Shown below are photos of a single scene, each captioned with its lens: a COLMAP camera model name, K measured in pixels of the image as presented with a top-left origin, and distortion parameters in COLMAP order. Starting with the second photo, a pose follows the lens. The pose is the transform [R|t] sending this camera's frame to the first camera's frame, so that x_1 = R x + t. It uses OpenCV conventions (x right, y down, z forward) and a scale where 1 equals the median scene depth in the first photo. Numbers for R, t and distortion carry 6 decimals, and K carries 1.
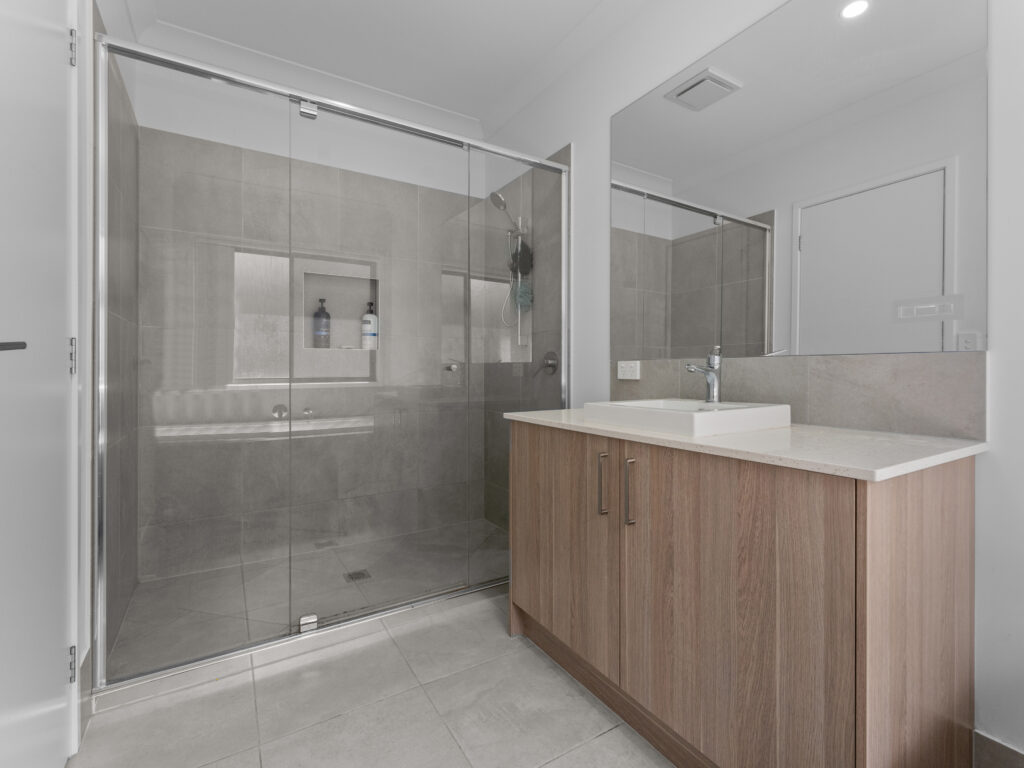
lens RADIAL K [[467.5, 0, 510.6], [0, 467.5, 375.2], [0, 0, 1]] dist [-0.001837, -0.000628]
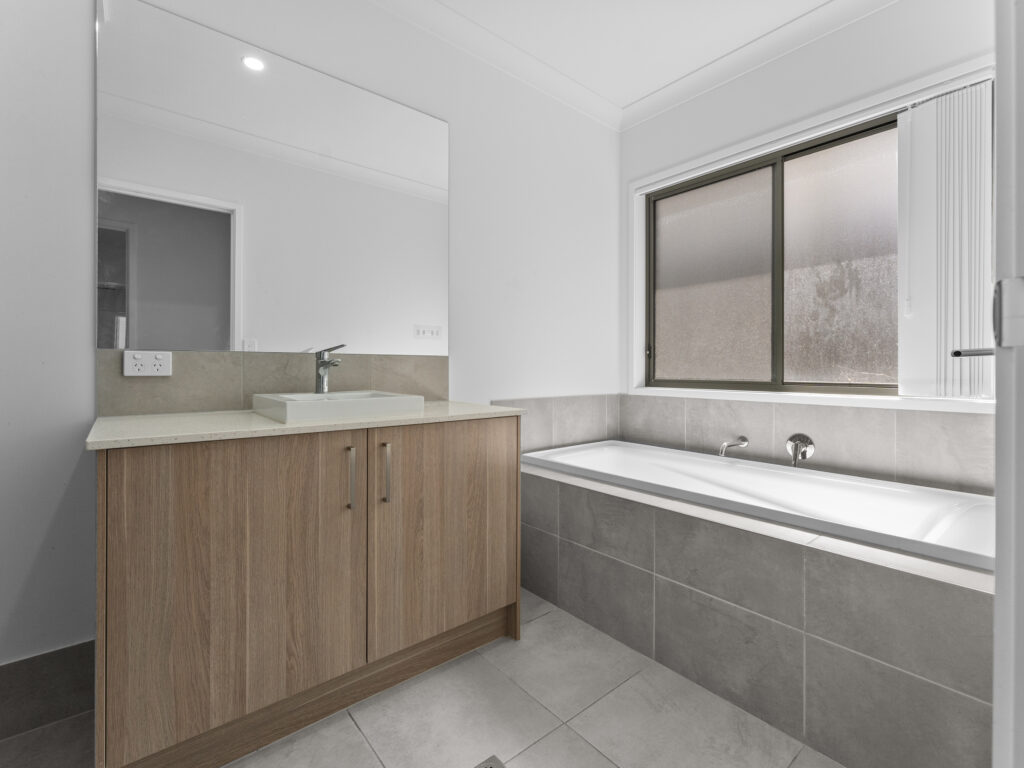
lens RADIAL K [[467.5, 0, 513.2], [0, 467.5, 375.9], [0, 0, 1]] dist [-0.001837, -0.000628]
pose [[-0.140825, -0.016154, 0.989903, -0.836501], [0.008589, 0.999809, 0.017537, 0.002213], [-0.989997, 0.010972, -0.140659, 0.805308]]
